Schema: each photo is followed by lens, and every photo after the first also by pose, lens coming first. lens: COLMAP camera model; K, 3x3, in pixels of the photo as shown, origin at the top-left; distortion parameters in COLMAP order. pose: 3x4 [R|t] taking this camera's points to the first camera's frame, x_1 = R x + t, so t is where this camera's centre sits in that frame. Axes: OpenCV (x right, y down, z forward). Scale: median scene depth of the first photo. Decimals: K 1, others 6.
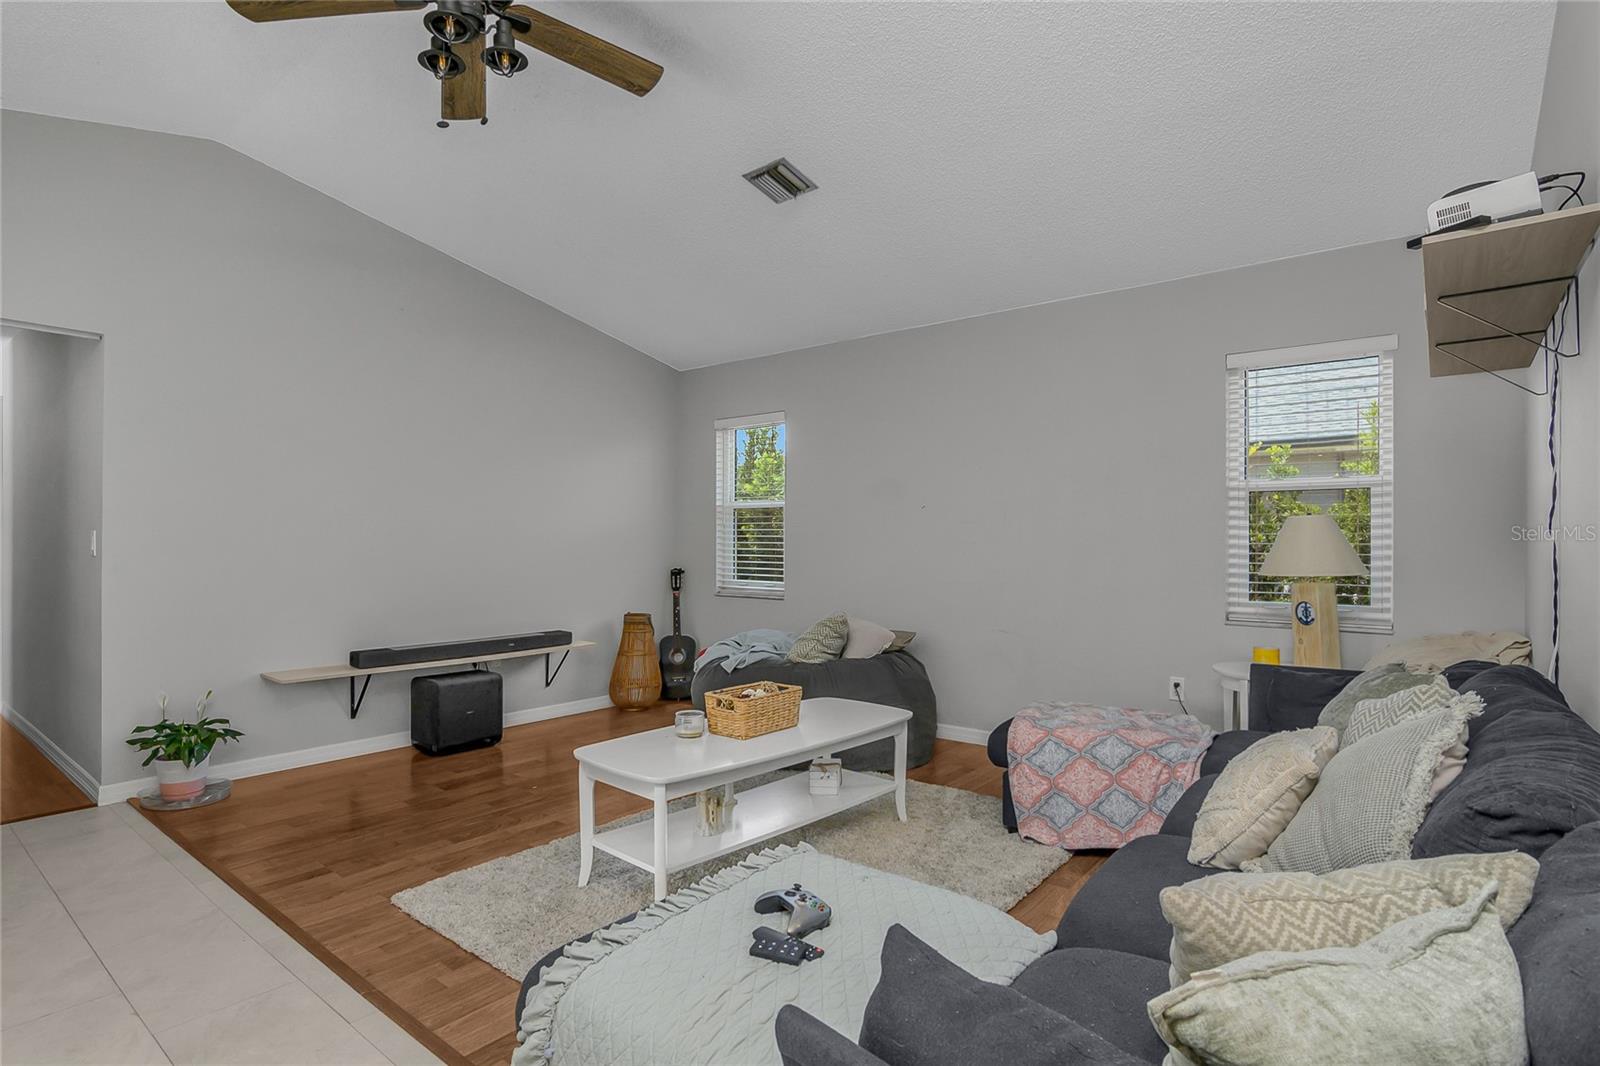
lens RADIAL K [[799.2, 0, 794.9], [0, 799.2, 537.9], [0, 0, 1]] dist [-0.029985, -0.000153]
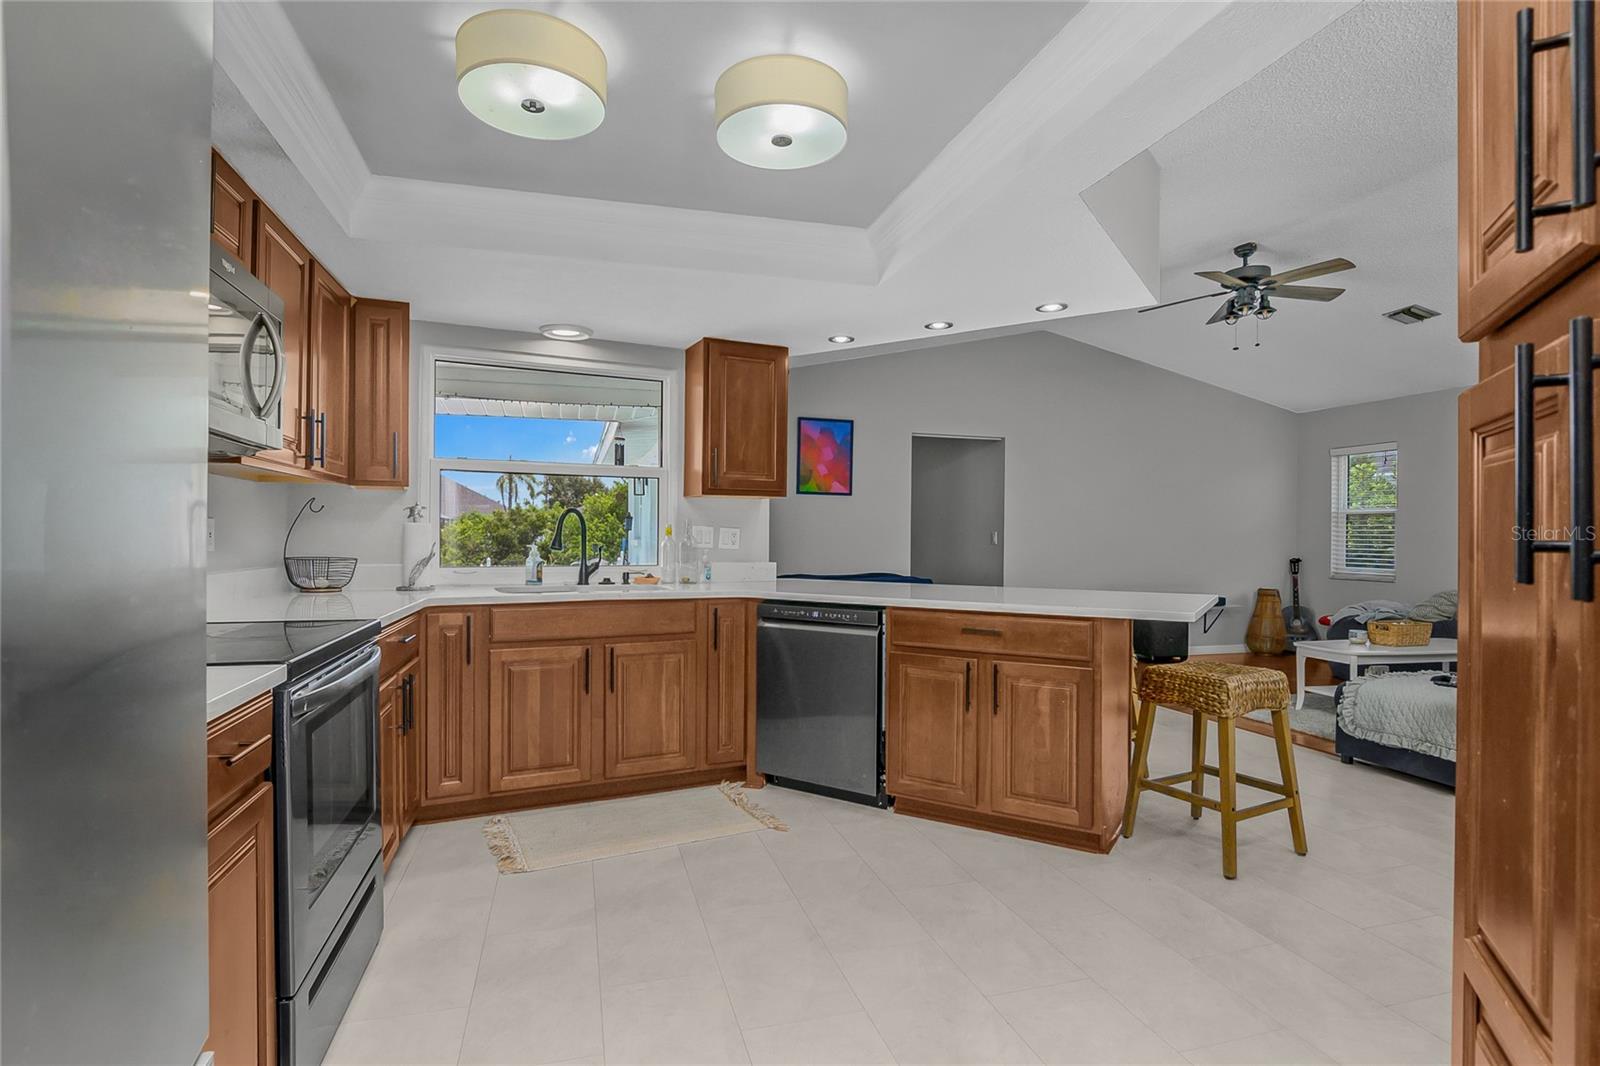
lens RADIAL K [[799.2, 0, 794.9], [0, 799.2, 537.9], [0, 0, 1]] dist [-0.029985, -0.000153]
pose [[0.820980, 0.007401, -0.570909, -0.085470], [-0.005059, 0.999971, 0.005687, 0.000181], [0.570935, -0.001781, 0.820994, -0.639931]]
